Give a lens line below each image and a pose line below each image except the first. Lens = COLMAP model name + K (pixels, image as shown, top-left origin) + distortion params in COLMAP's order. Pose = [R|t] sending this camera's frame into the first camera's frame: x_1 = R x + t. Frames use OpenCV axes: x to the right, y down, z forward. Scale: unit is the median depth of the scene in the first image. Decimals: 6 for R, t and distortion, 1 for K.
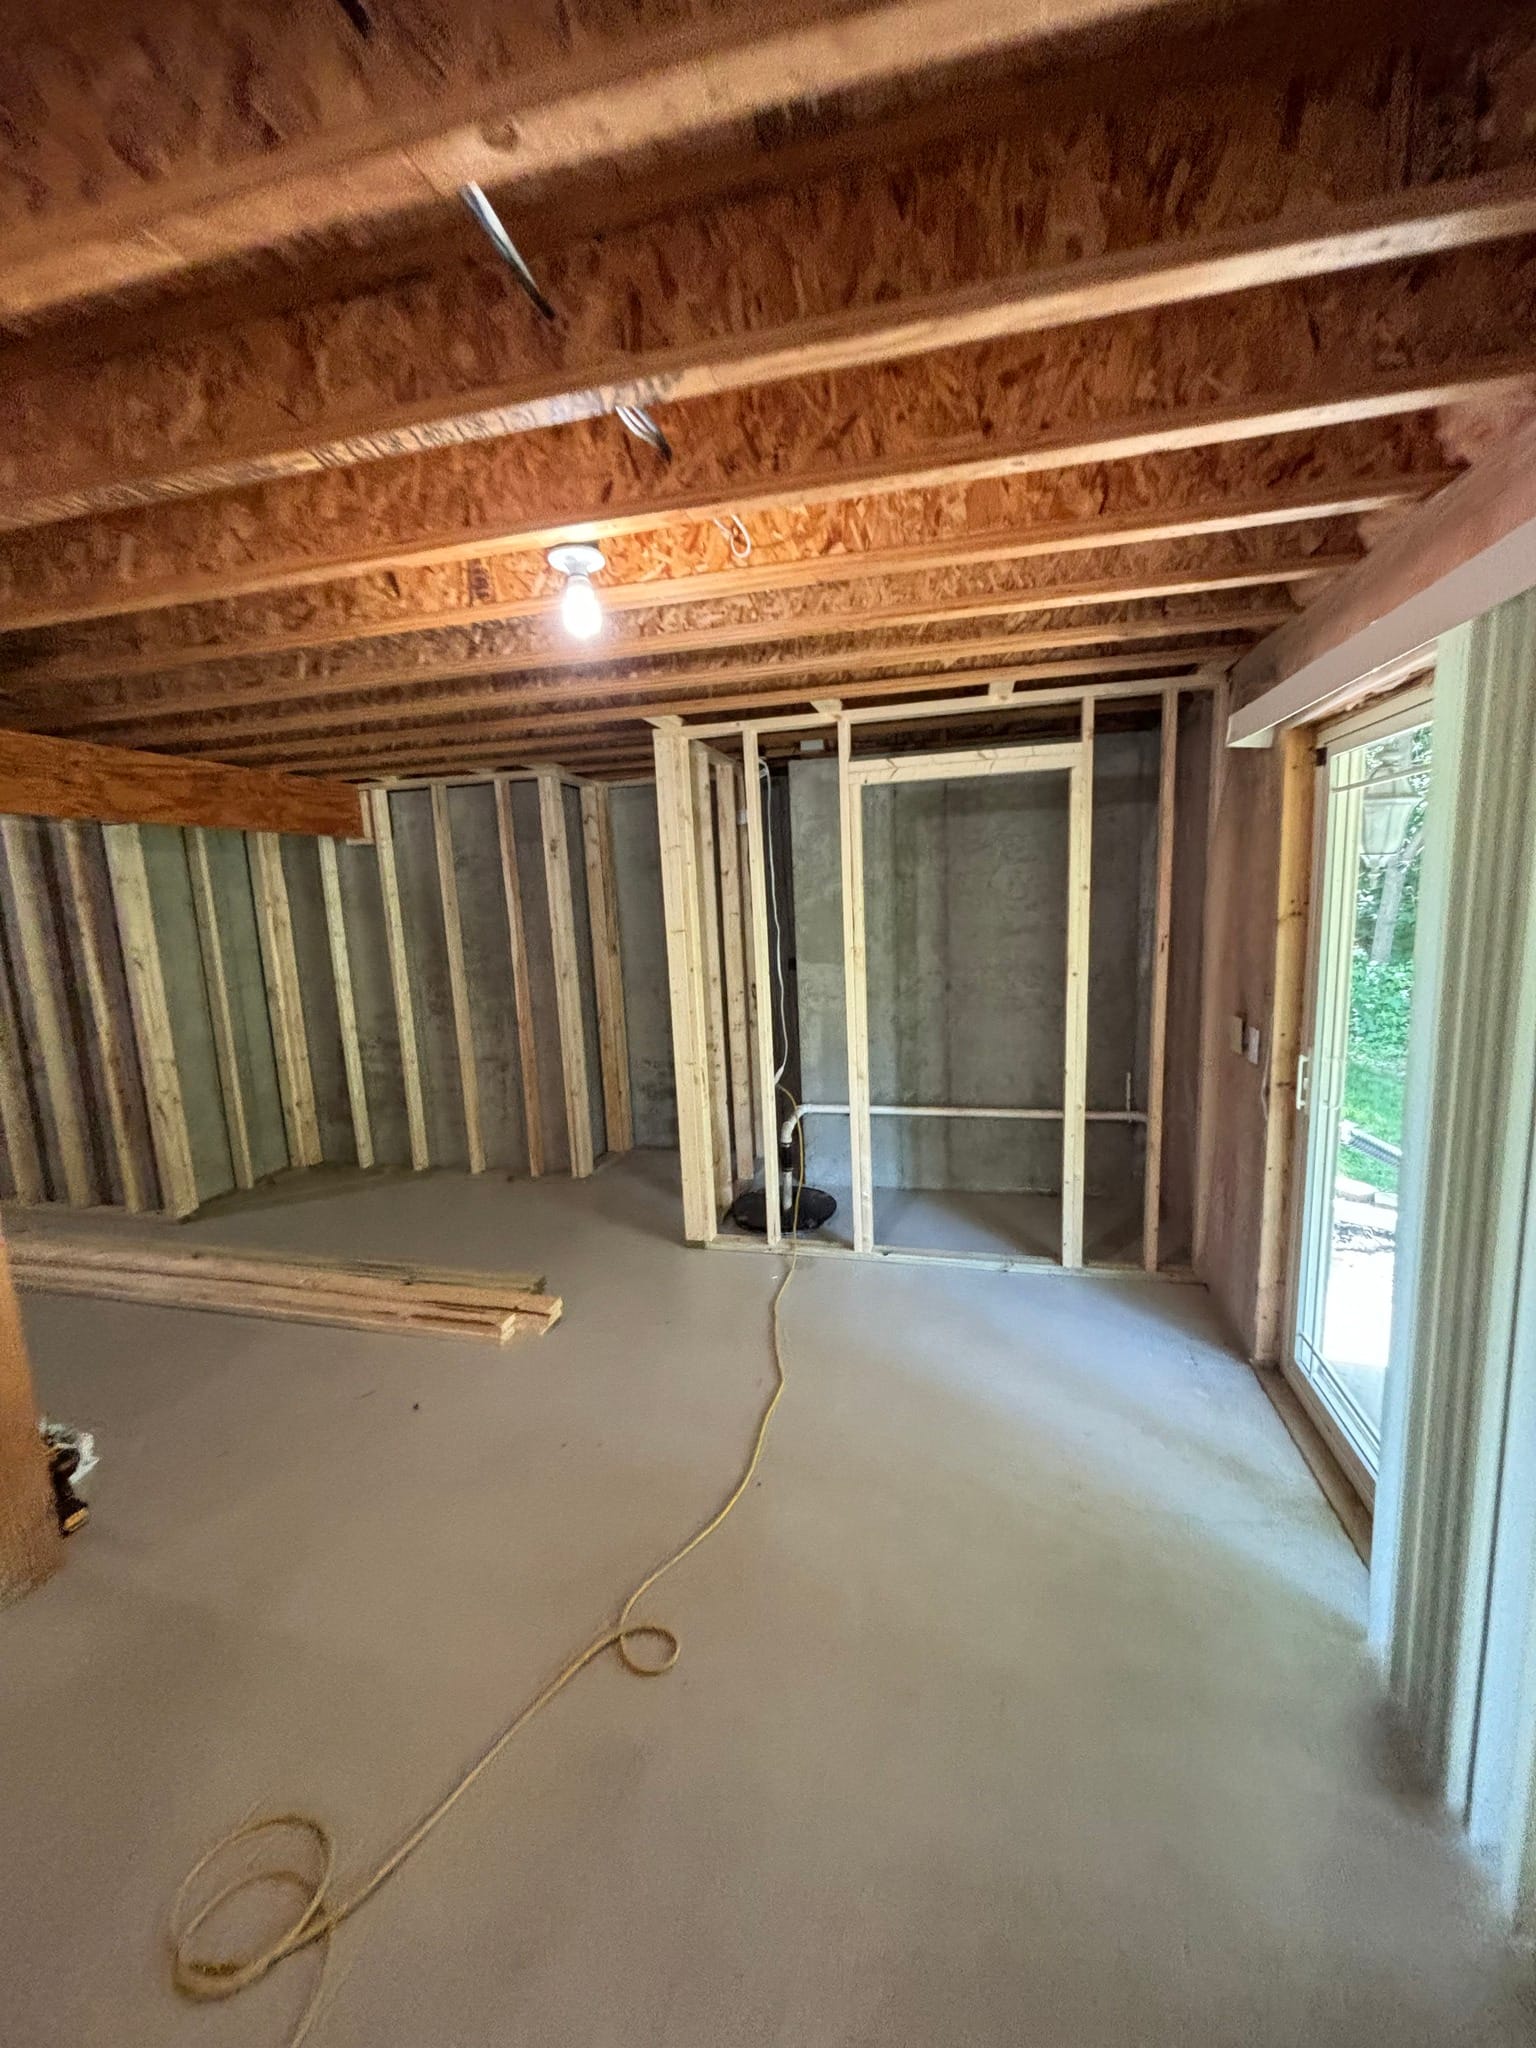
lens RADIAL K [[822.2, 0, 767.7], [0, 822.2, 1013.3], [0, 0, 1]] dist [-0.007524, -0.000469]
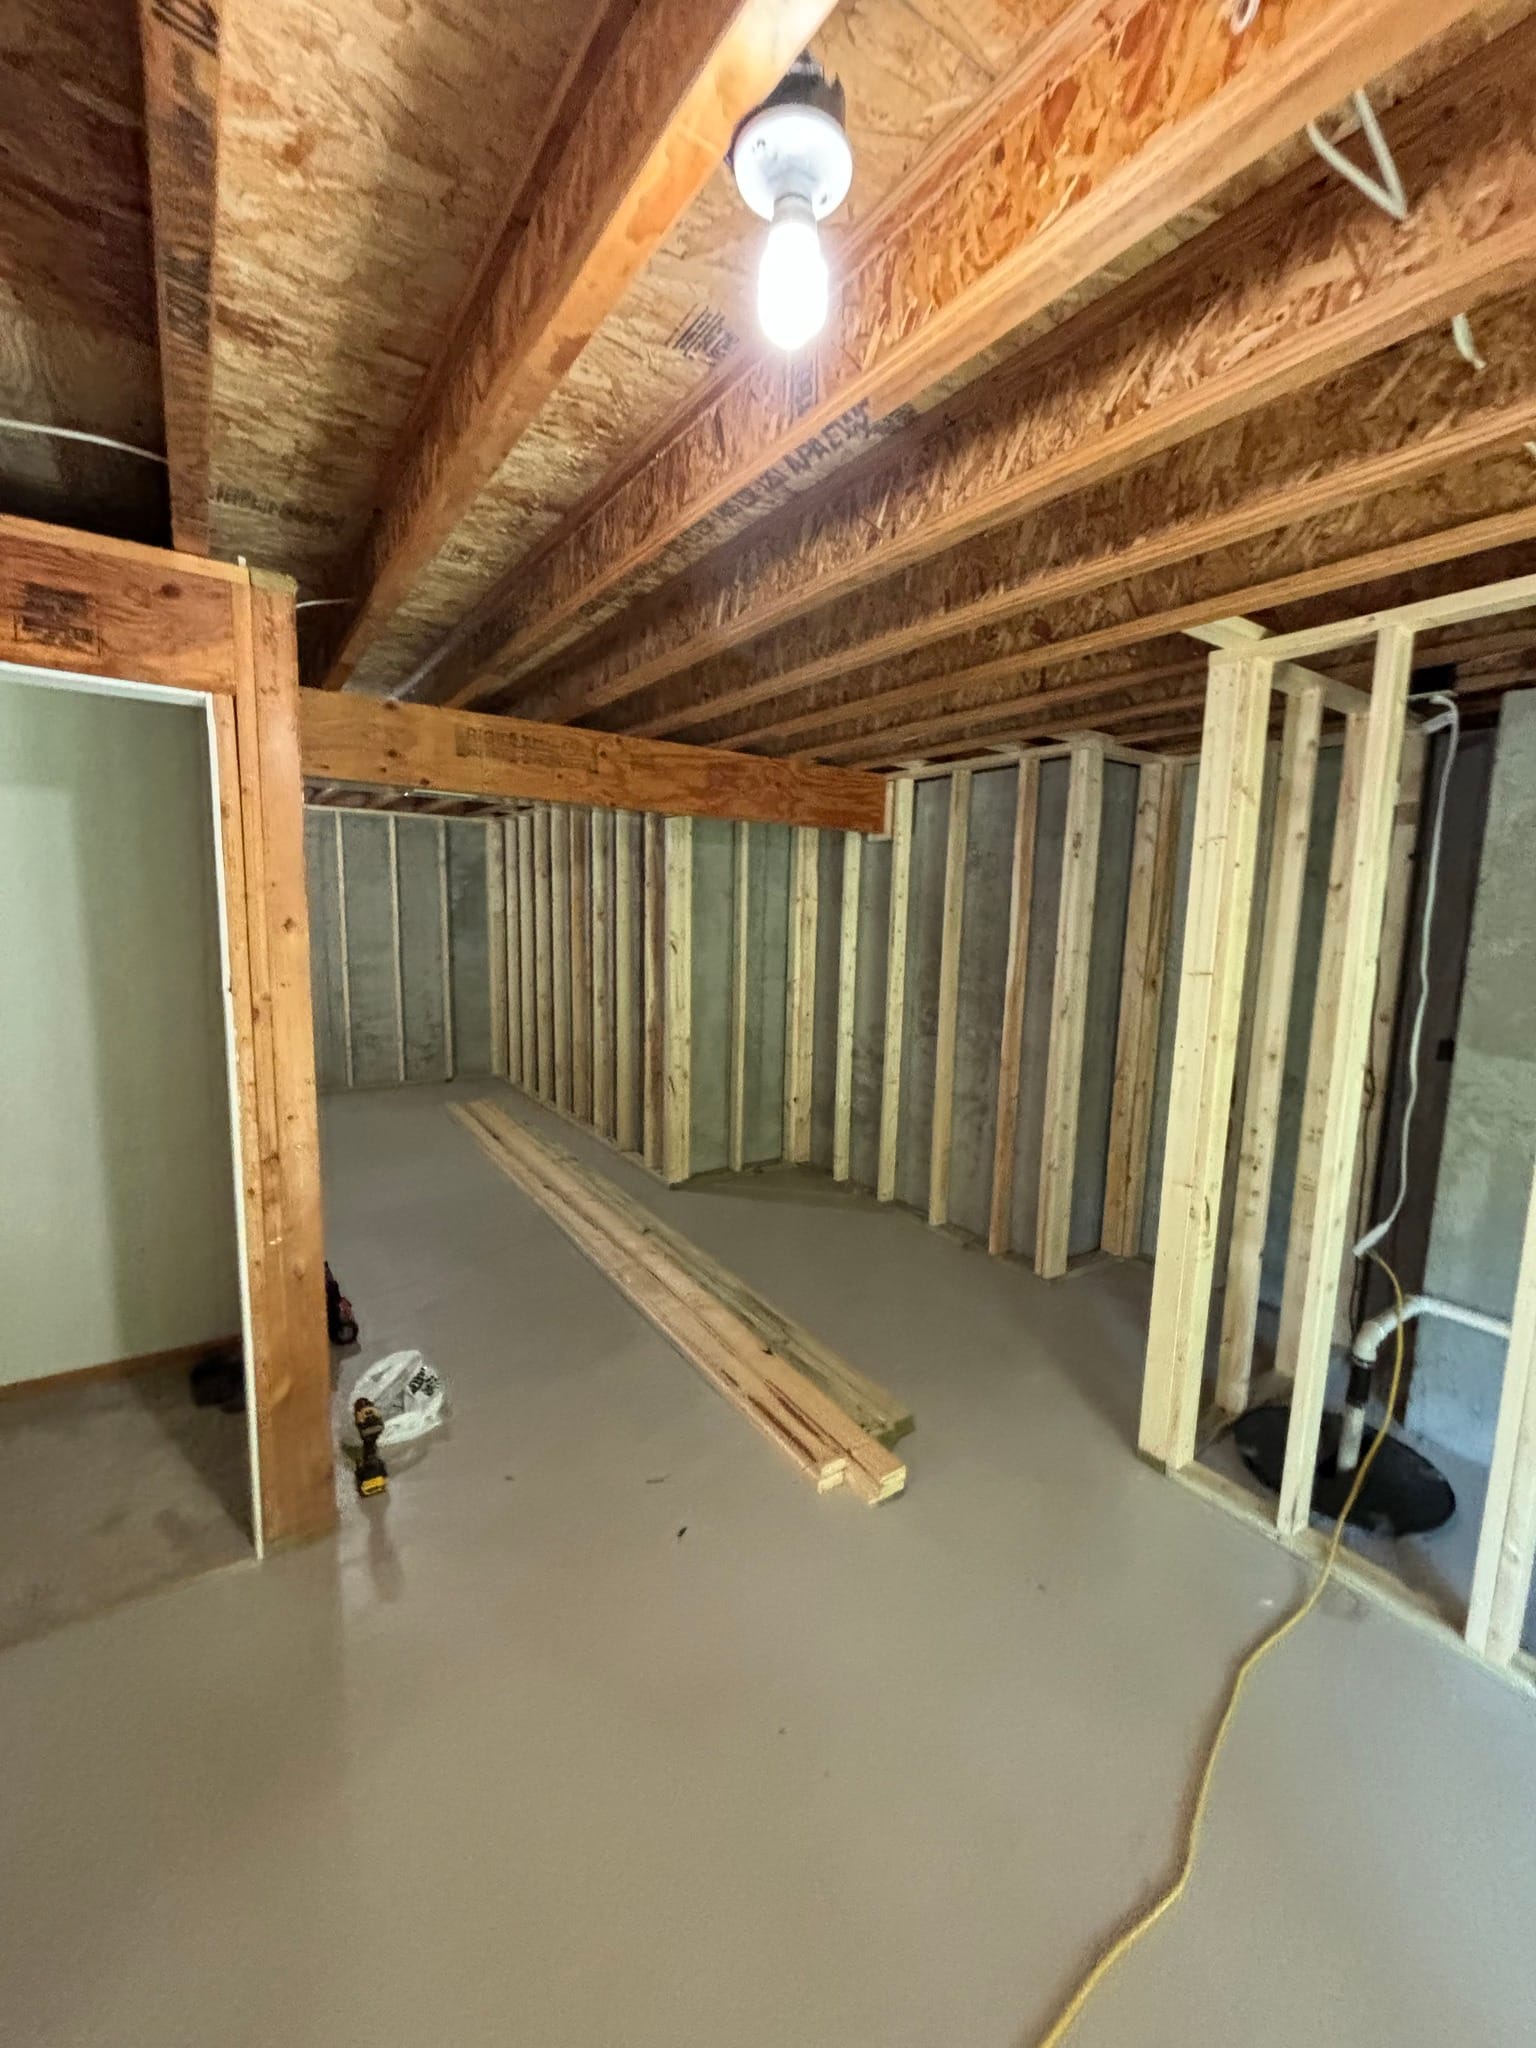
lens RADIAL K [[822.2, 0, 767.7], [0, 822.2, 1013.3], [0, 0, 1]] dist [-0.007524, -0.000469]
pose [[0.742556, 0.144552, -0.654000, 0.045671], [-0.152979, 0.987227, 0.044511, -0.036608], [0.652080, 0.066996, 0.755184, 0.246278]]
